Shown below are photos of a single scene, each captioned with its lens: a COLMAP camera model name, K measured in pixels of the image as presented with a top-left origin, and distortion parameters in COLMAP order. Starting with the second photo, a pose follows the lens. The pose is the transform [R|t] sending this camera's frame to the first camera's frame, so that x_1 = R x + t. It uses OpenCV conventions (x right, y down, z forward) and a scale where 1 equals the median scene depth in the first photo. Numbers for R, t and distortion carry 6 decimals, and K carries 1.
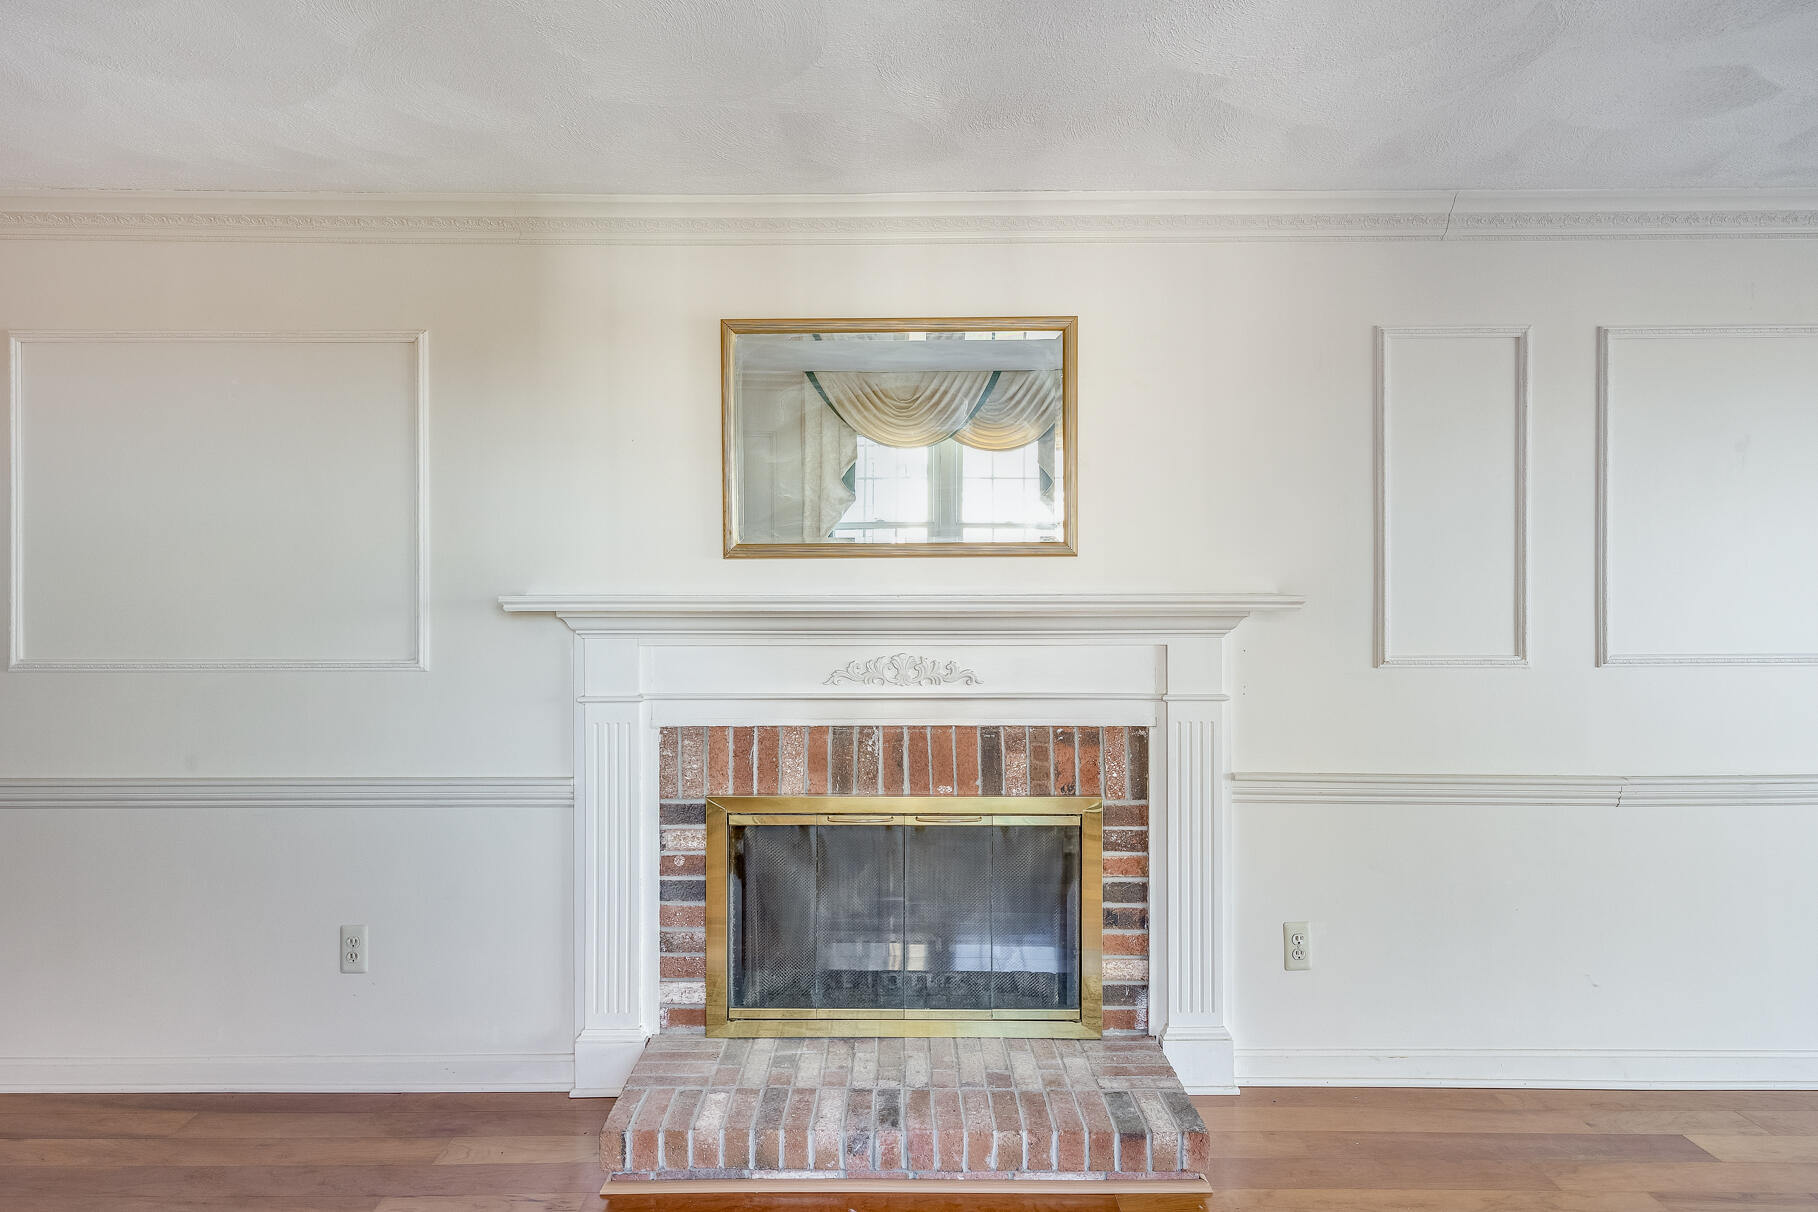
lens RADIAL K [[1098.9, 0, 908.9], [0, 1098.9, 601.2], [0, 0, 1]] dist [0.003781, 0.000330]
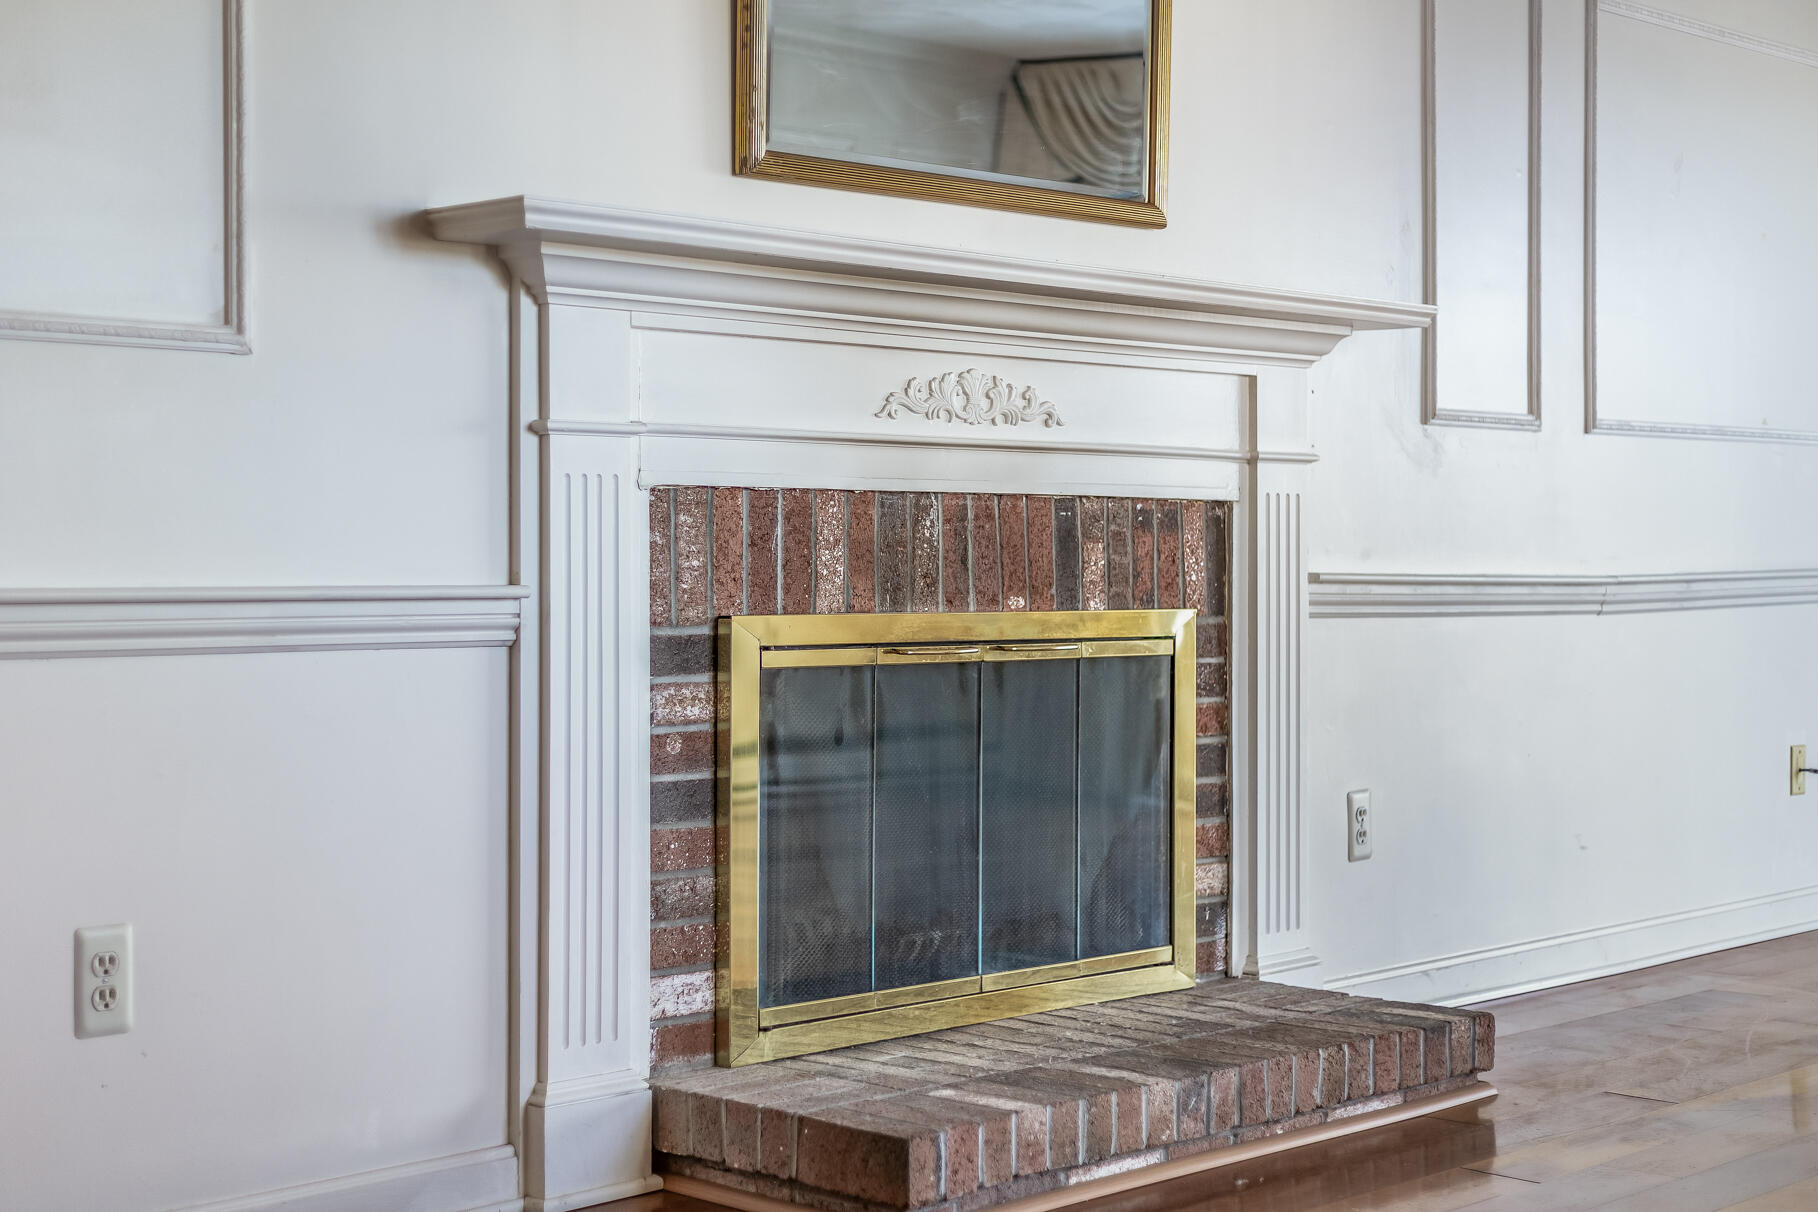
lens RADIAL K [[2746.7, 0, 910.5], [0, 2746.7, 608.2], [0, 0, 1]] dist [-0.009656, 0.007290]
pose [[0.694336, -0.010746, 0.719571, -1.075267], [0.005832, 0.999940, 0.009305, 0.160348], [-0.719627, -0.002264, 0.694357, 0.010429]]
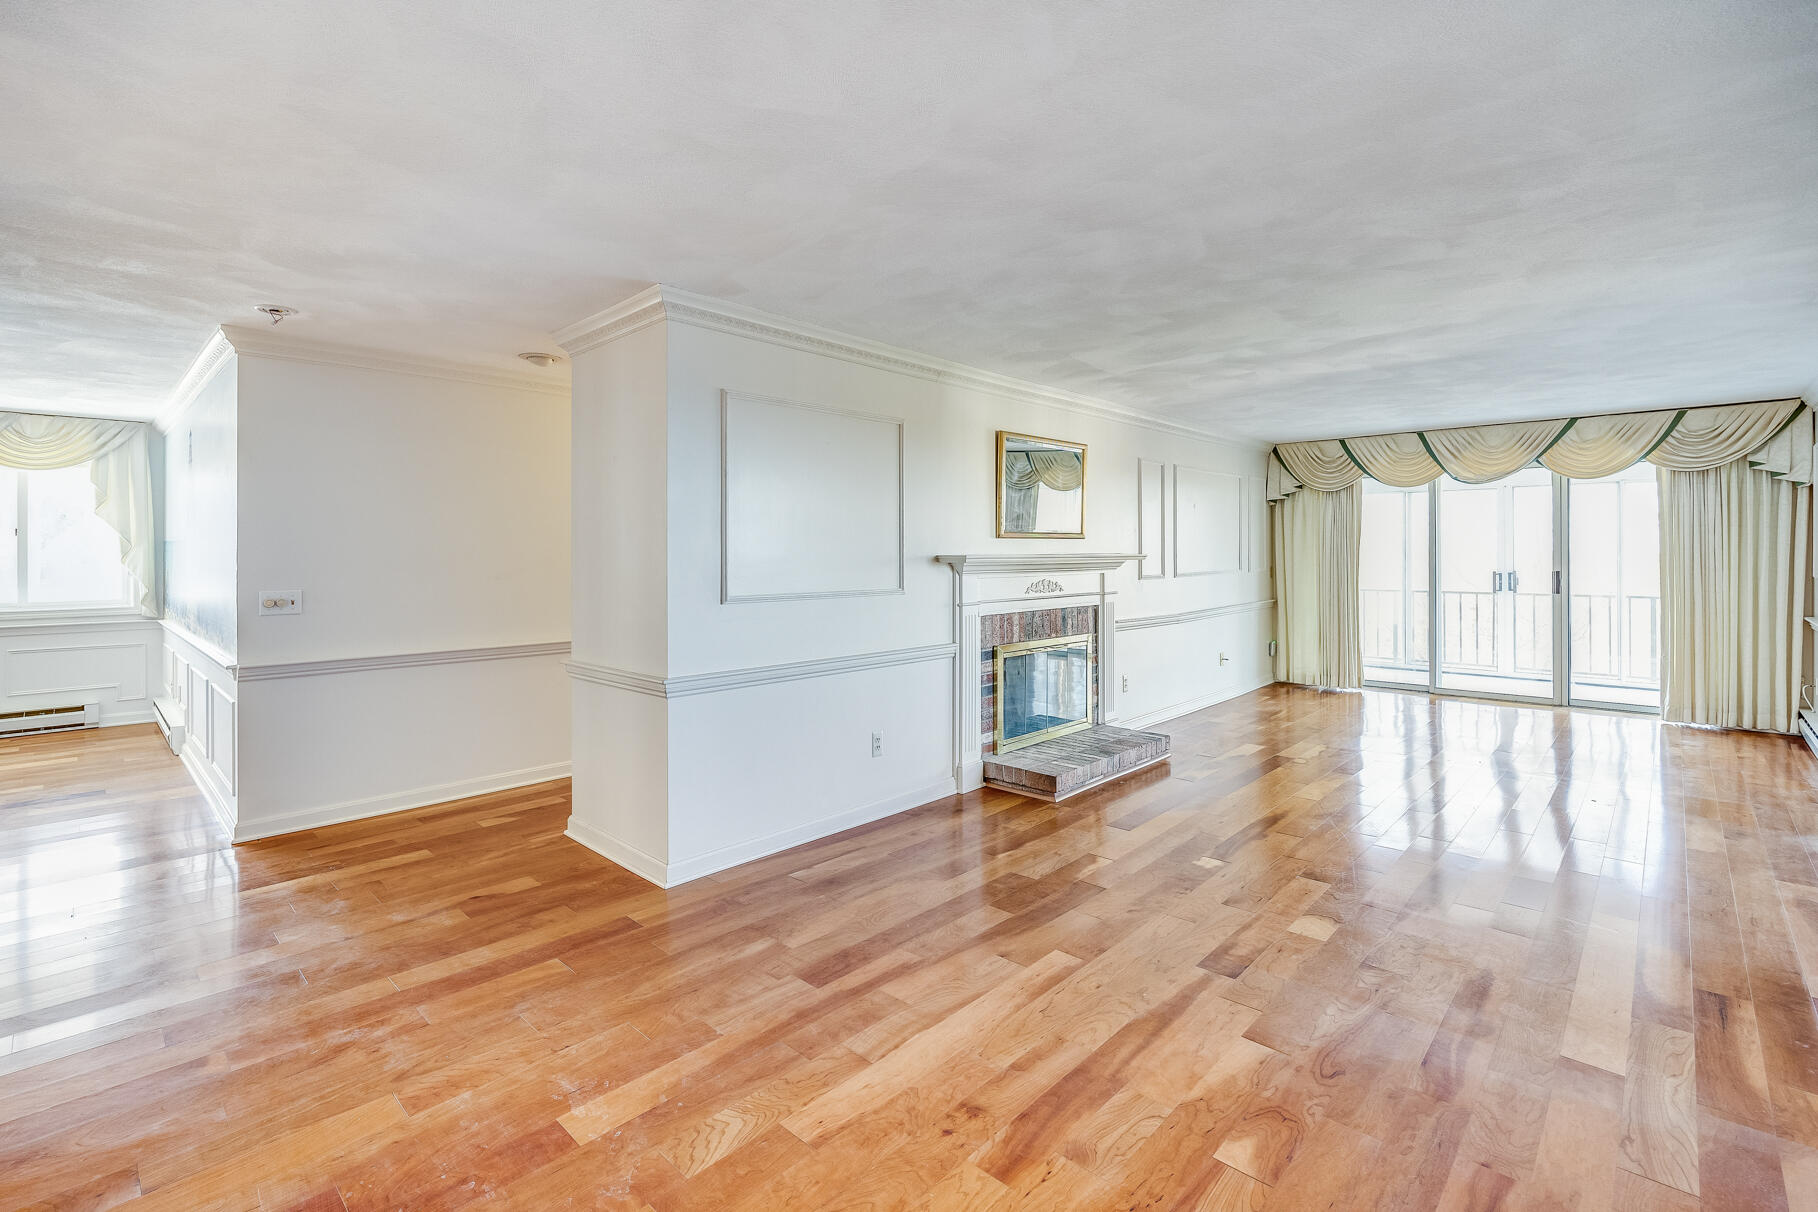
lens RADIAL K [[823.9, 0, 901.6], [0, 823.9, 563.1], [0, 0, 1]] dist [-0.002680, -0.000680]
pose [[0.686235, -0.009778, 0.727314, -1.506235], [0.011659, 0.999929, 0.002443, 0.005241], [-0.727286, 0.006804, 0.686301, 0.003283]]
